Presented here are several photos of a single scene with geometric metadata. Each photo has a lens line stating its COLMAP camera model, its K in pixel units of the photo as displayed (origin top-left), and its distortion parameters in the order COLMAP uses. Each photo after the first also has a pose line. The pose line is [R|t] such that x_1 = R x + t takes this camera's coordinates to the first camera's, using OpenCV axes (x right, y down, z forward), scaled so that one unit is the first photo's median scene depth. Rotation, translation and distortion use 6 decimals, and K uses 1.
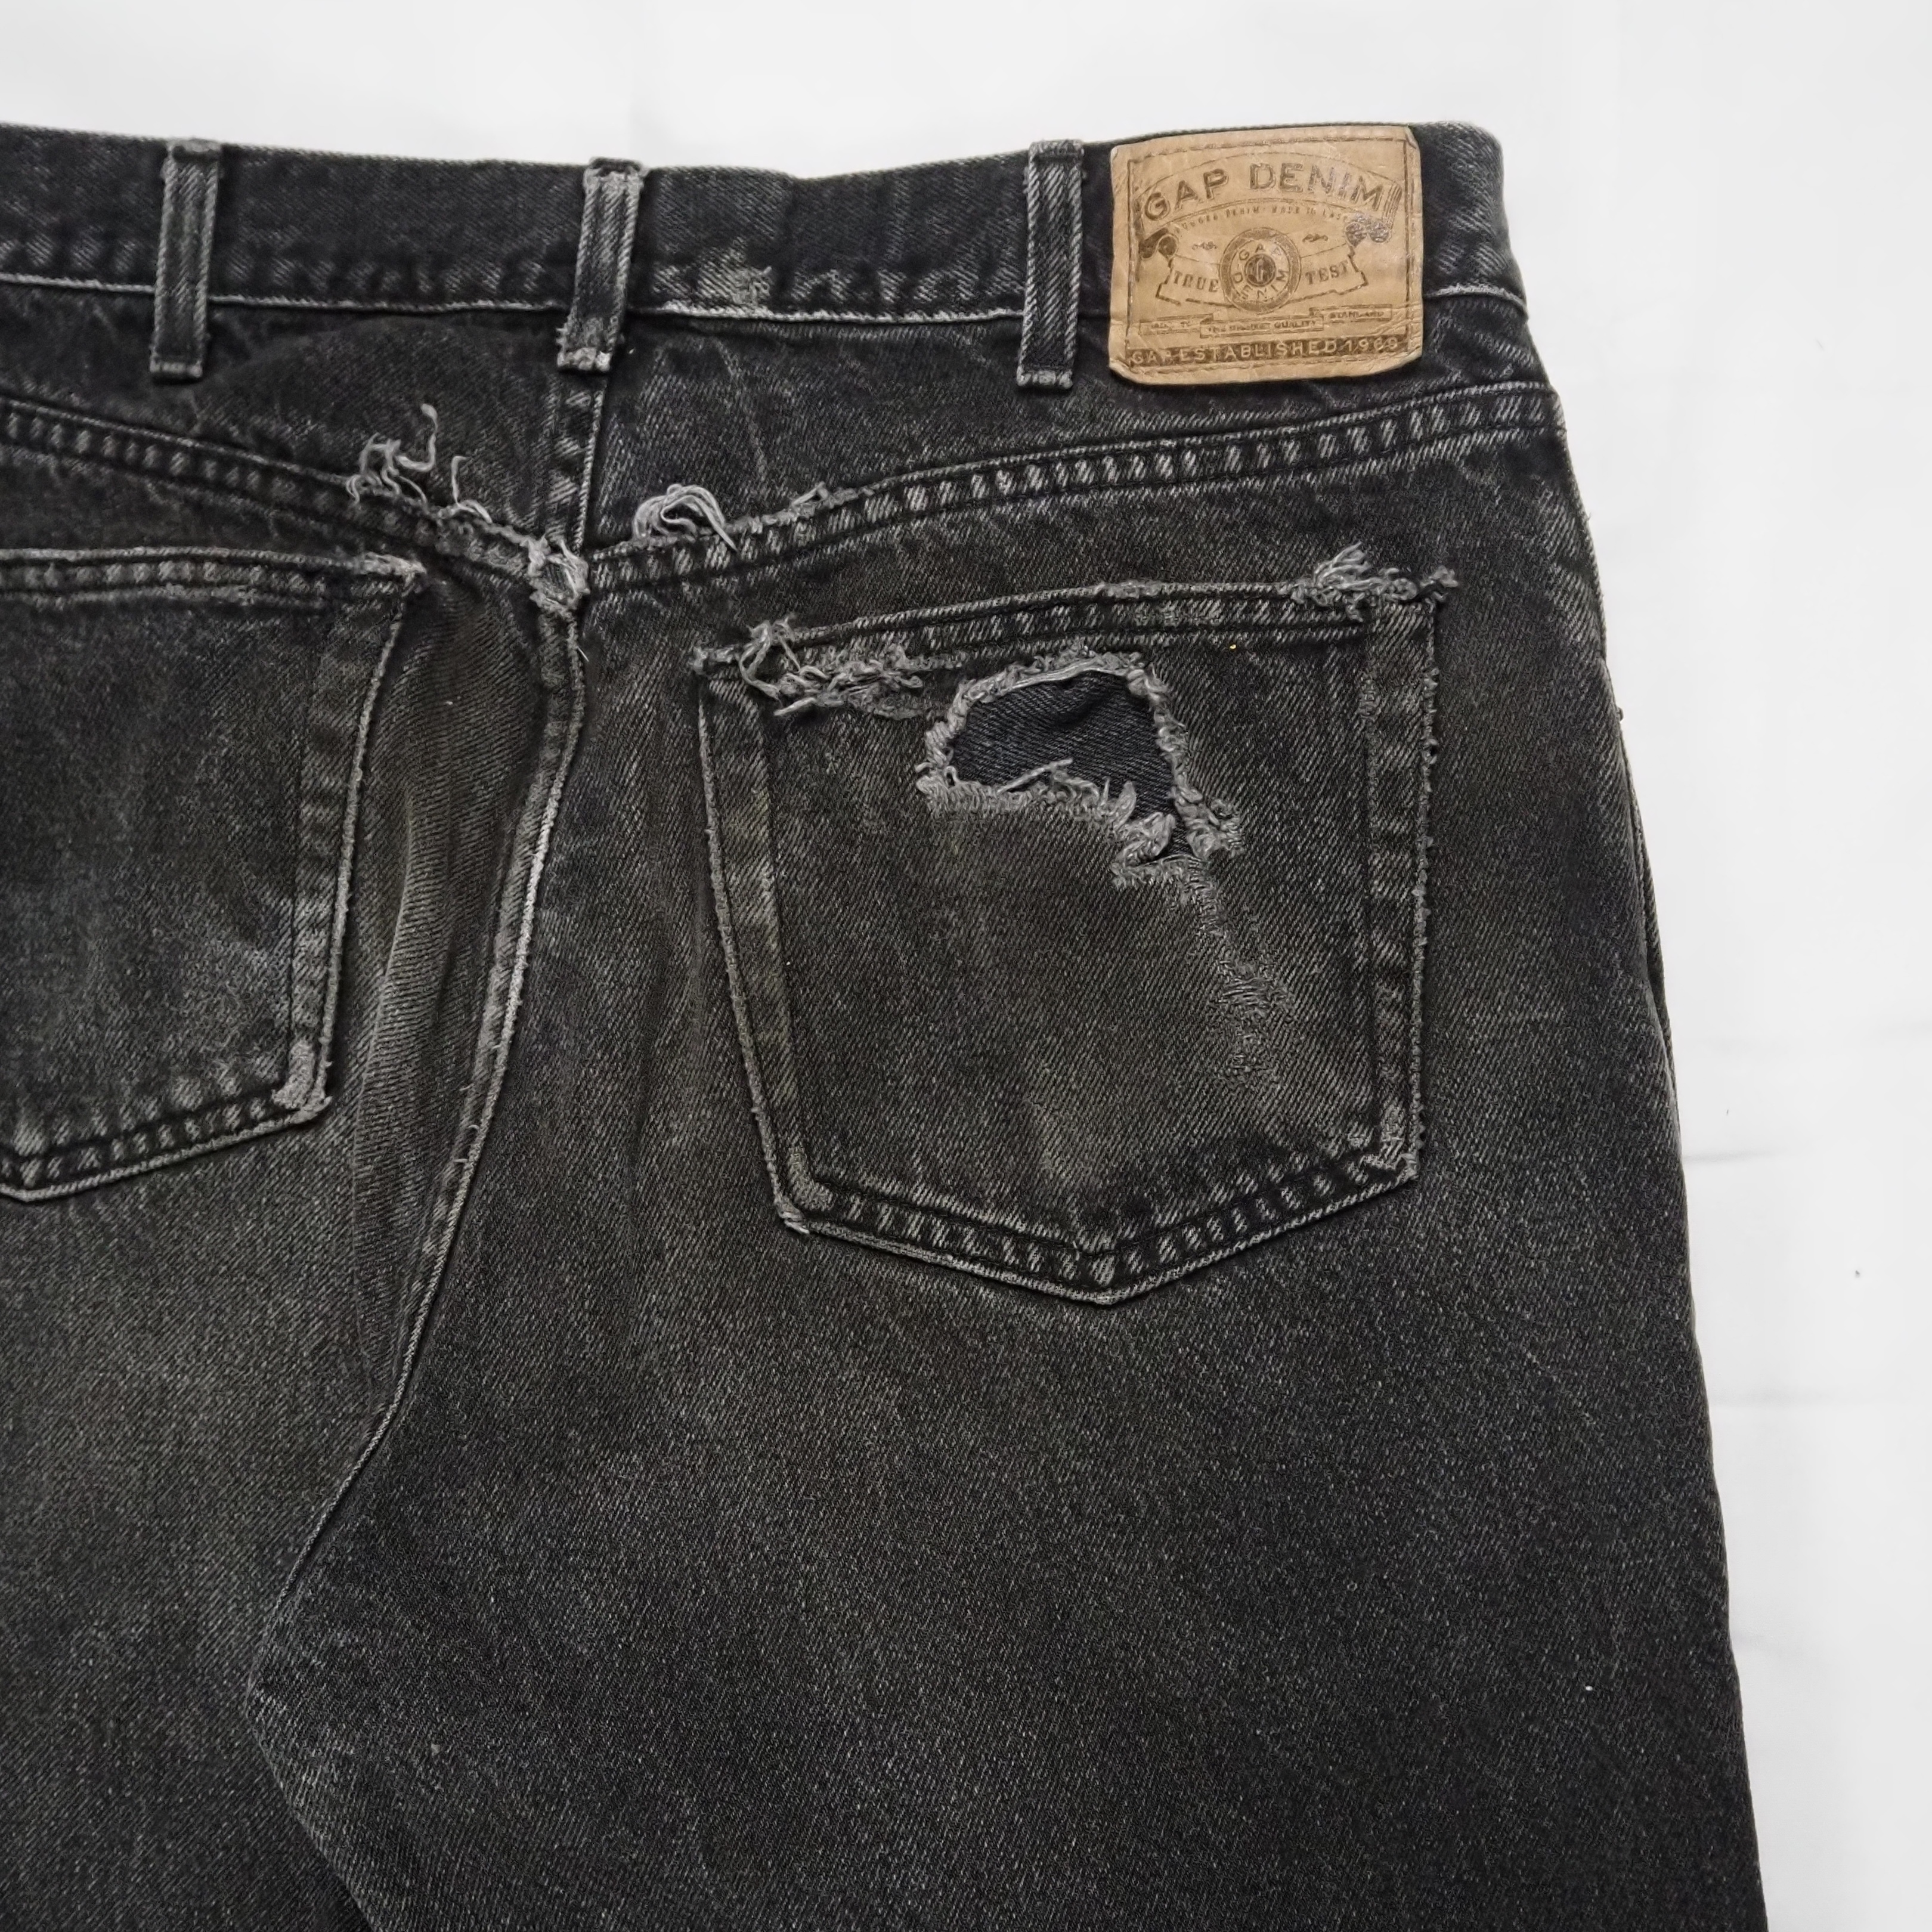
lens RADIAL K [[2557.6, 0, 1026.0], [0, 2557.6, 1111.4], [0, 0, 1]] dist [-0.036949, 0.000000]
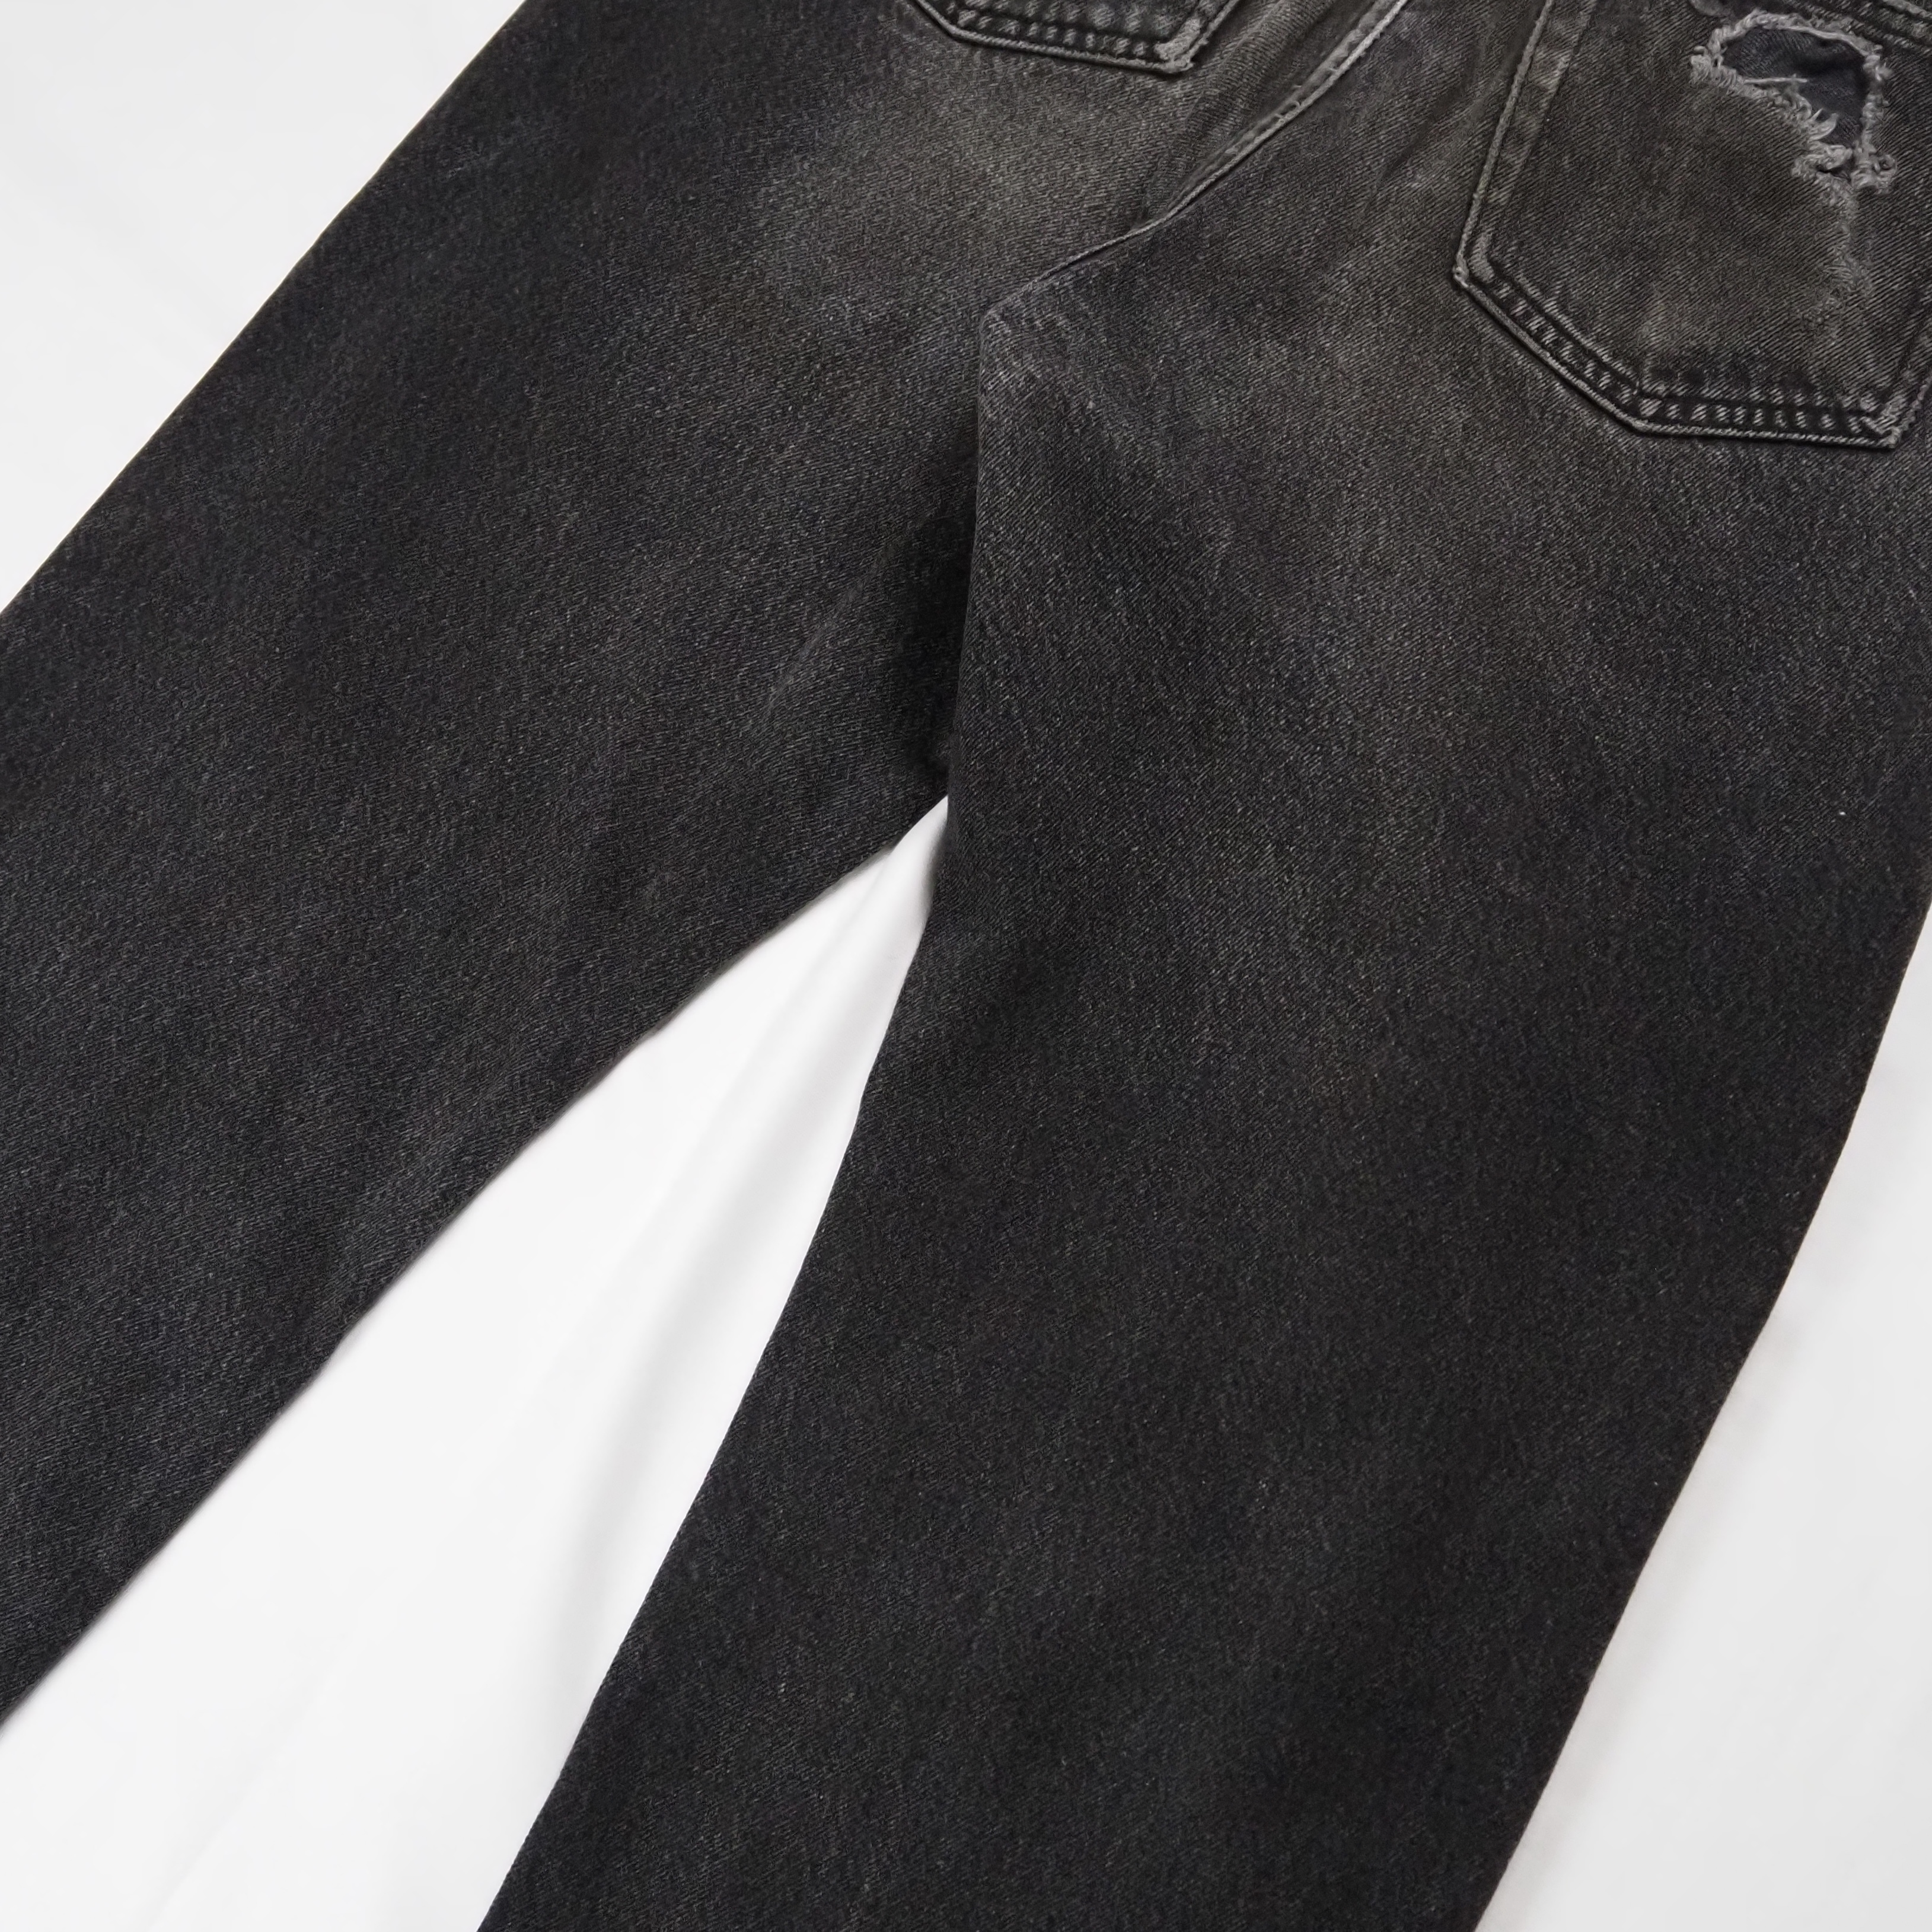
lens RADIAL K [[2583.6, 0, 942.4], [0, 2583.6, 926.4], [0, 0, 1]] dist [-0.020978, 0.000000]
pose [[0.862306, 0.496702, -0.098564, -0.021266], [-0.506000, 0.852773, -0.129391, 0.660879], [0.019784, 0.161448, 0.986683, -0.312649]]
